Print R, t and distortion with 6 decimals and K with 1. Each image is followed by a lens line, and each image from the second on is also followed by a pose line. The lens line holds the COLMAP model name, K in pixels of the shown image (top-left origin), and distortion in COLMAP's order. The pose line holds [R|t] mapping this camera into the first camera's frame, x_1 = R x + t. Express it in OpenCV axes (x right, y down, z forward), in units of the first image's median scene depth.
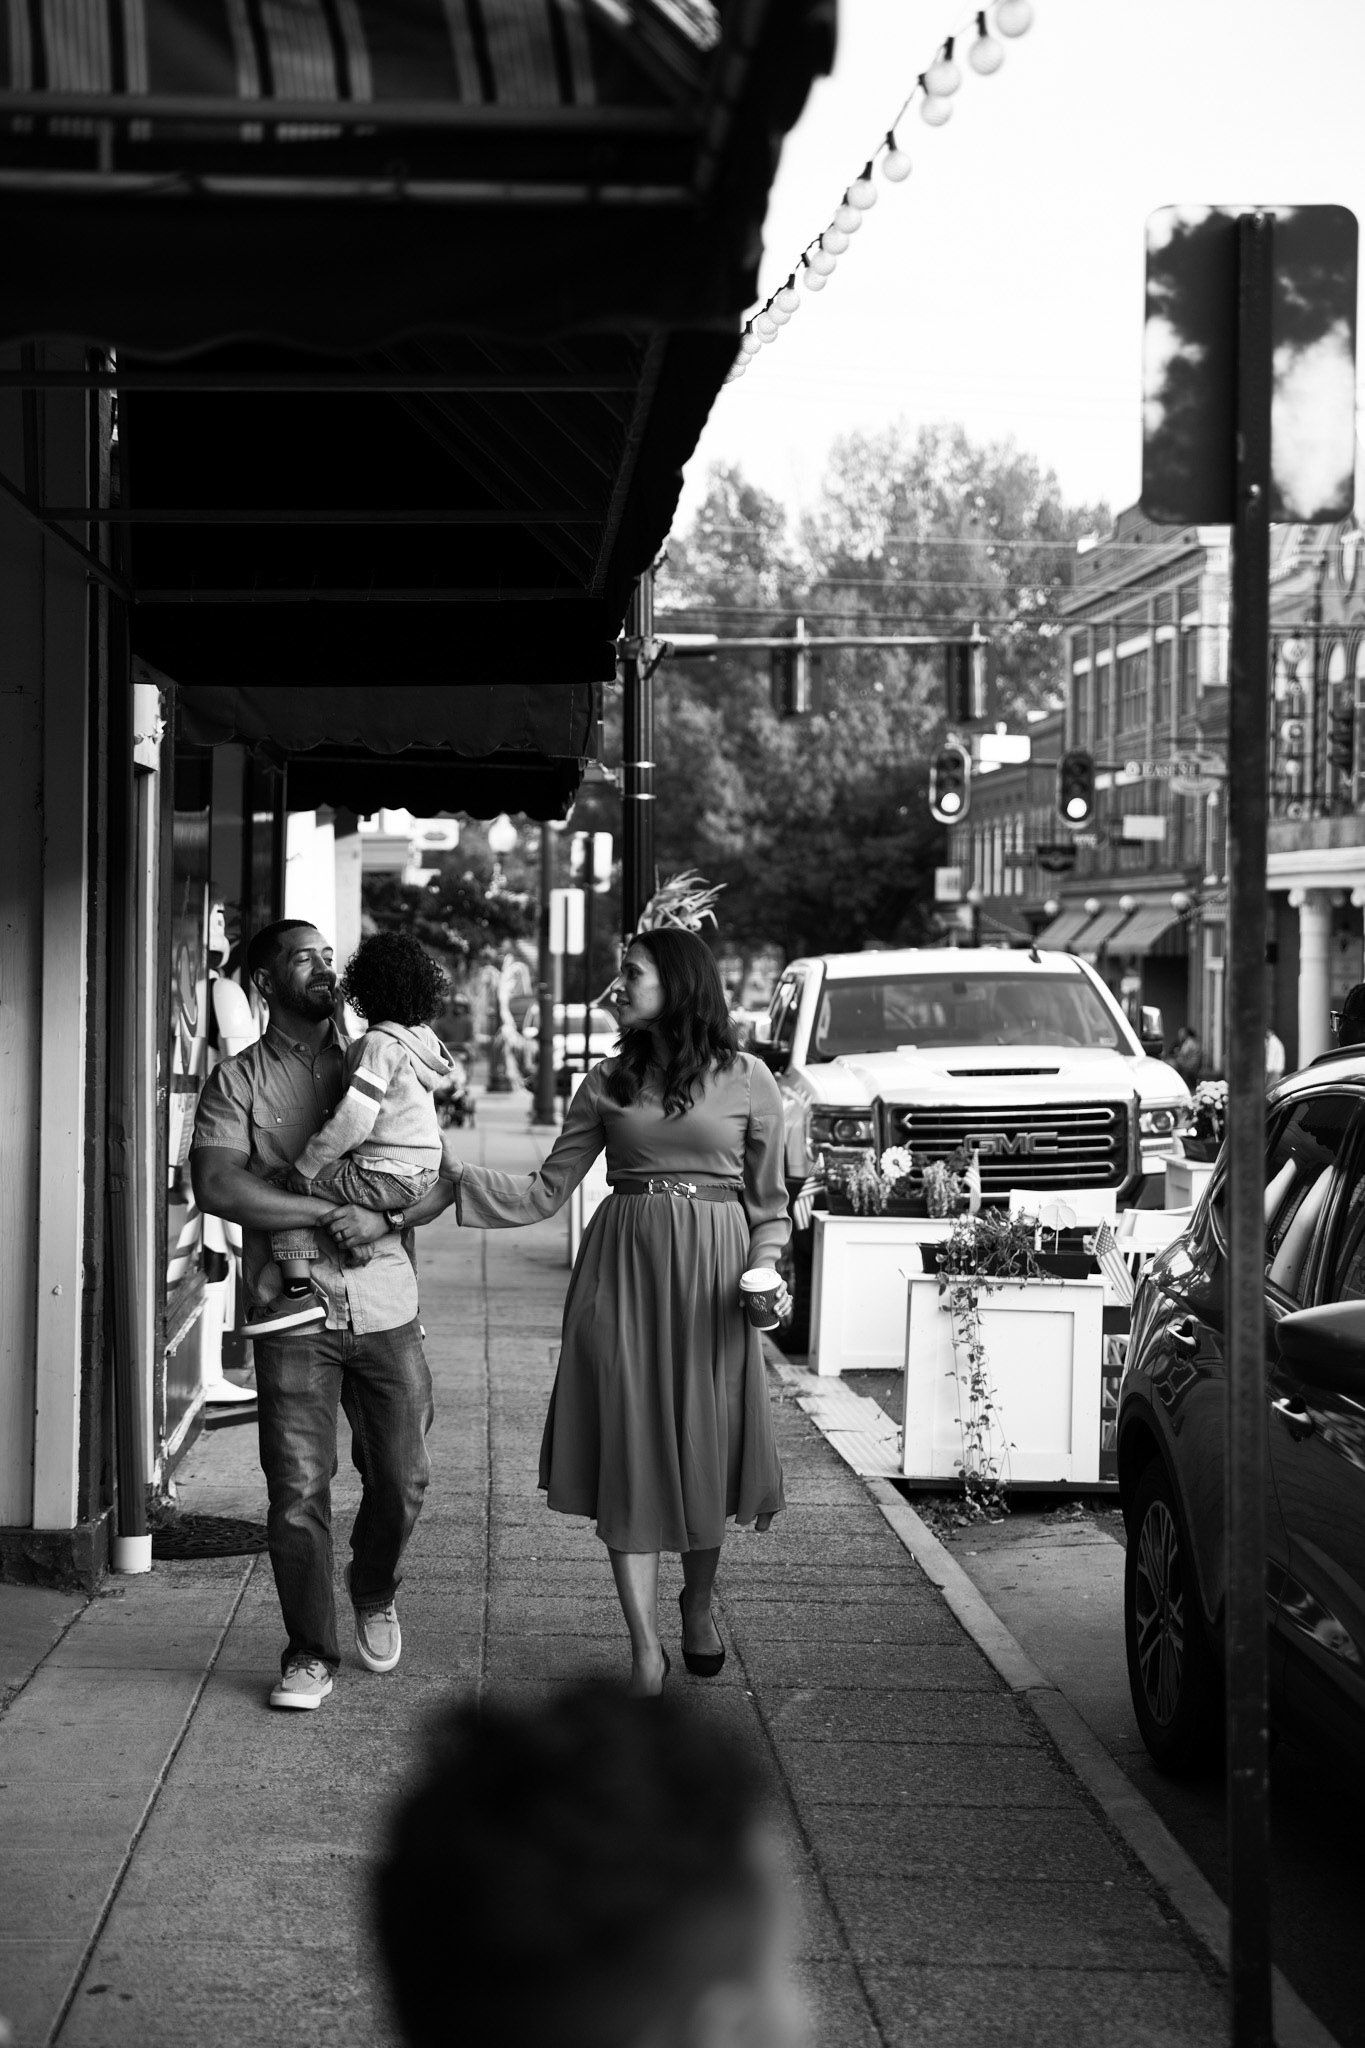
lens RADIAL K [[4148.0, 0, 682.3], [0, 4148.0, 1021.1], [0, 0, 1]] dist [-0.032073, 0.000000]
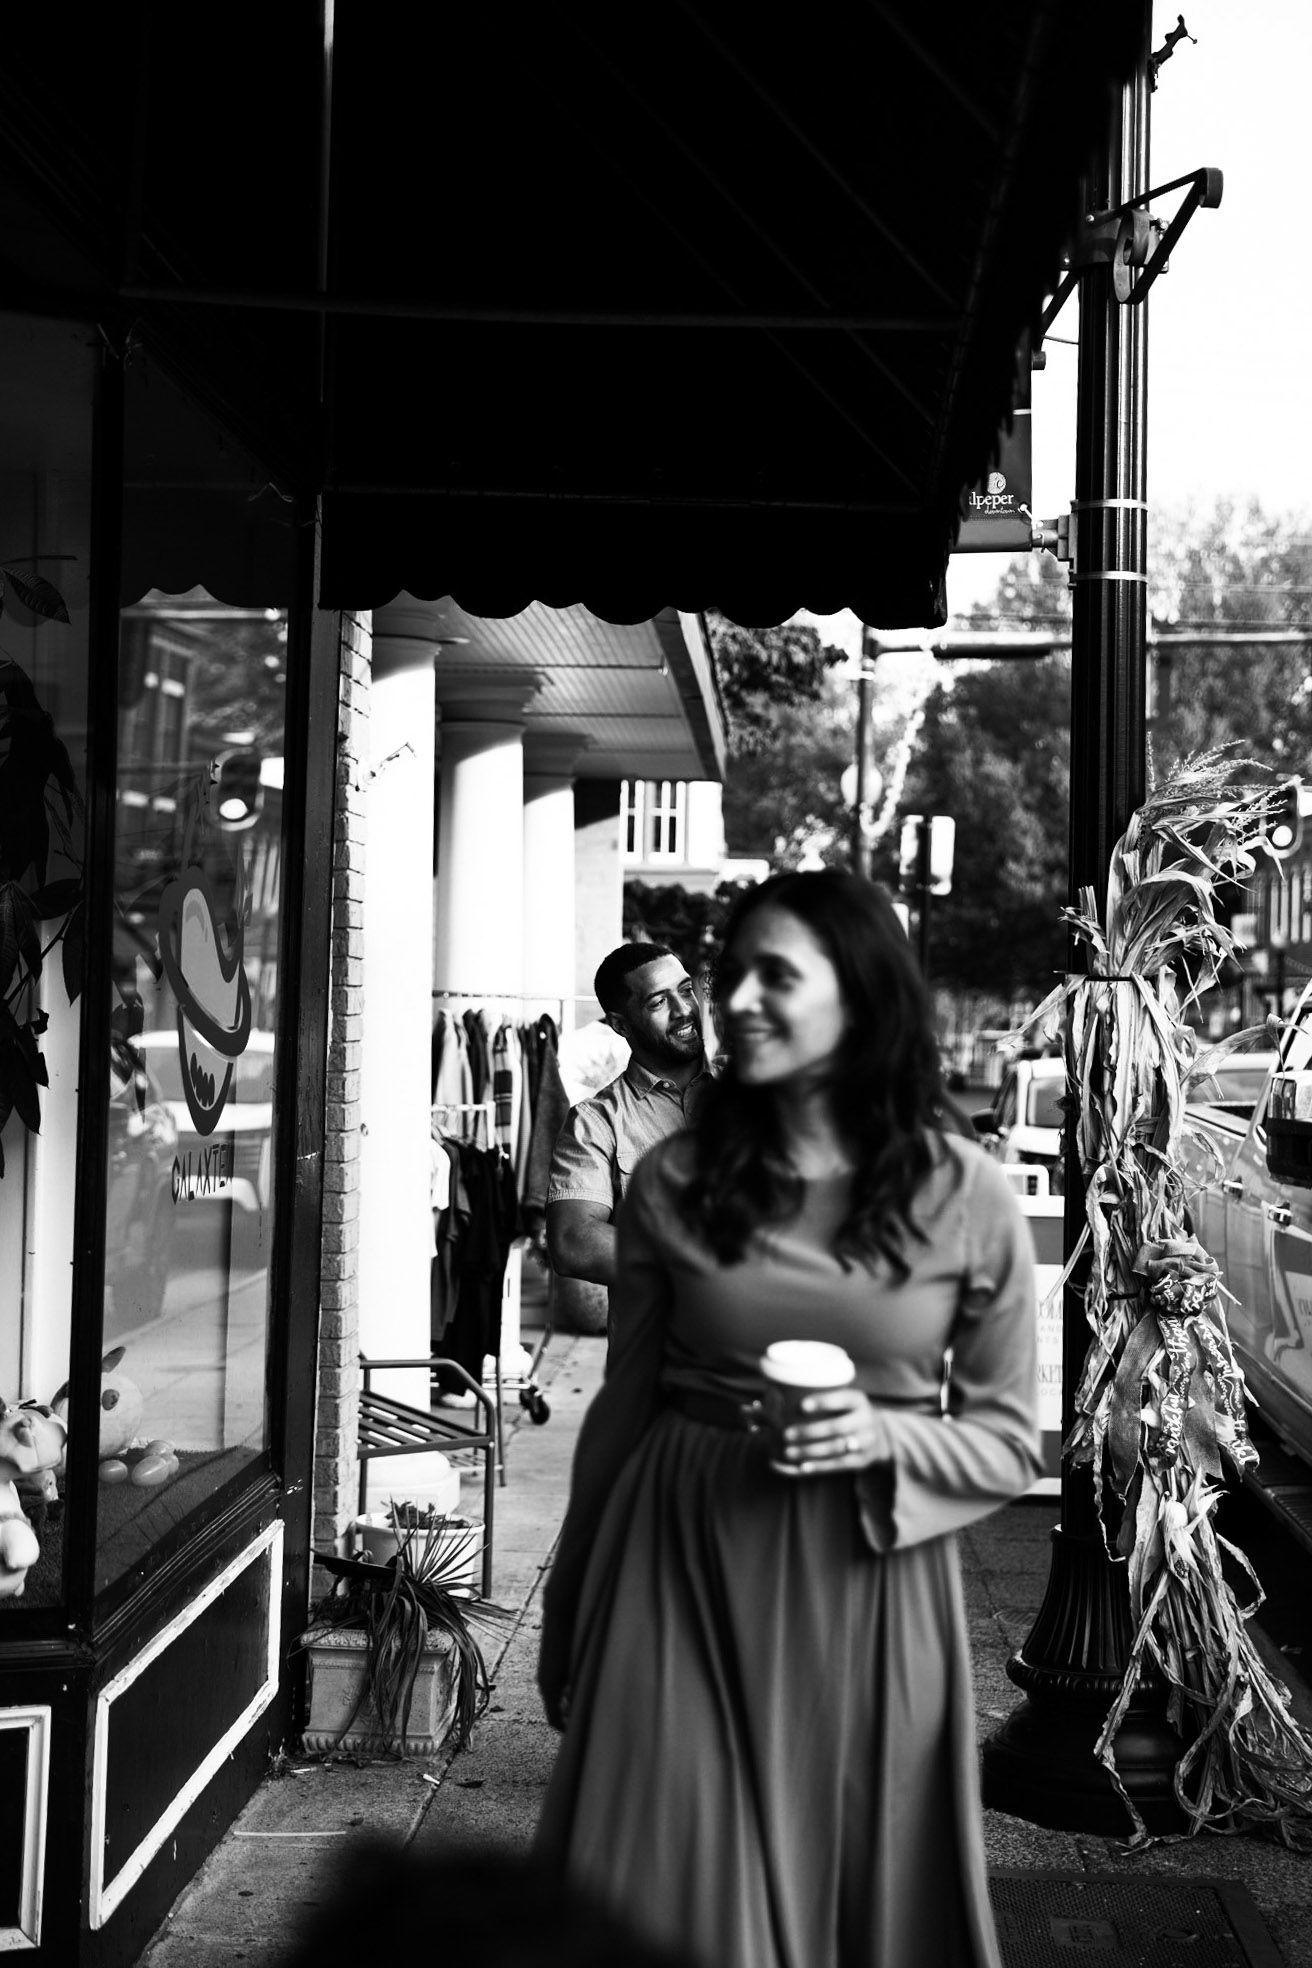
lens RADIAL K [[3414.7, 0, 654.2], [0, 3414.7, 980.5], [0, 0, 1]] dist [0.242360, 0.000000]
pose [[0.995942, 0.008328, -0.089607, -0.005264], [-0.010287, 0.999718, -0.021420, -0.000636], [0.089403, 0.022254, 0.995747, 0.129646]]
